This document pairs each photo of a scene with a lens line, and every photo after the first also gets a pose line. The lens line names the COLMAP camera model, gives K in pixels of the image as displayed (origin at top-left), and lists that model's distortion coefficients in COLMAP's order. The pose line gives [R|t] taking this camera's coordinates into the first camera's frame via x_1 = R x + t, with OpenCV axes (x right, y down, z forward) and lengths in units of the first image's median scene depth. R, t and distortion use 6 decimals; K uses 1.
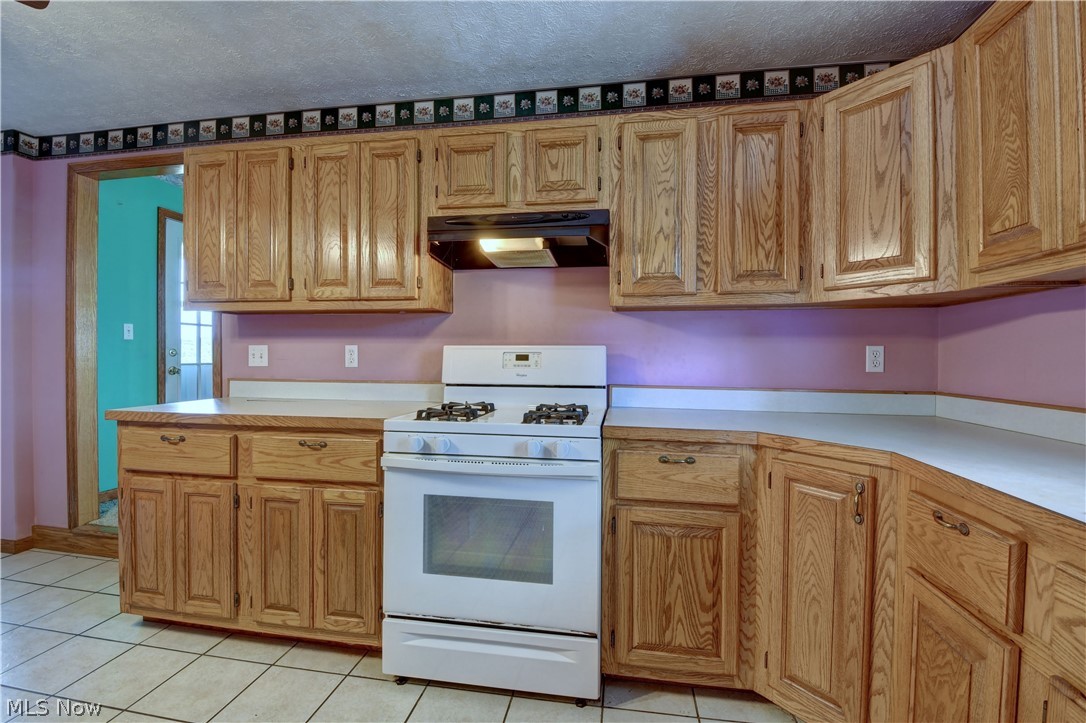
lens RADIAL K [[489.4, 0, 542.4], [0, 489.4, 358.7], [0, 0, 1]] dist [-0.009849, -0.001075]
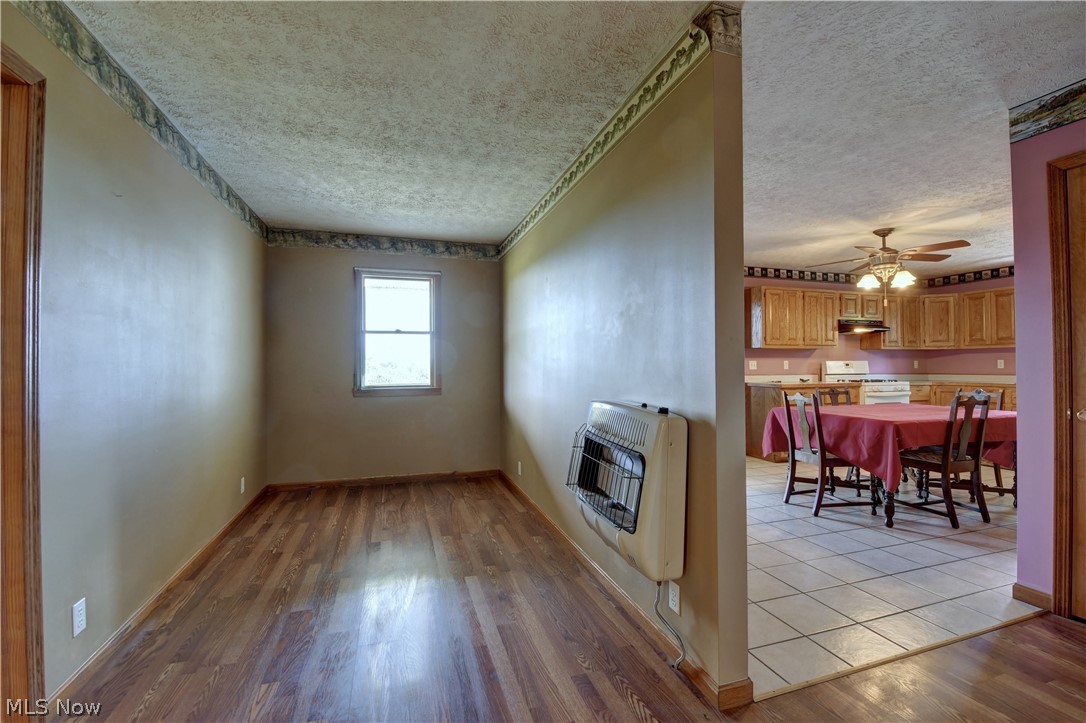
lens RADIAL K [[489.4, 0, 545.9], [0, 489.4, 360.0], [0, 0, 1]] dist [-0.009849, -0.001075]
pose [[0.885634, -0.002865, 0.464375, -3.286541], [0.011462, 0.999811, -0.015692, -0.006722], [-0.464242, 0.019220, 0.885500, -0.855835]]
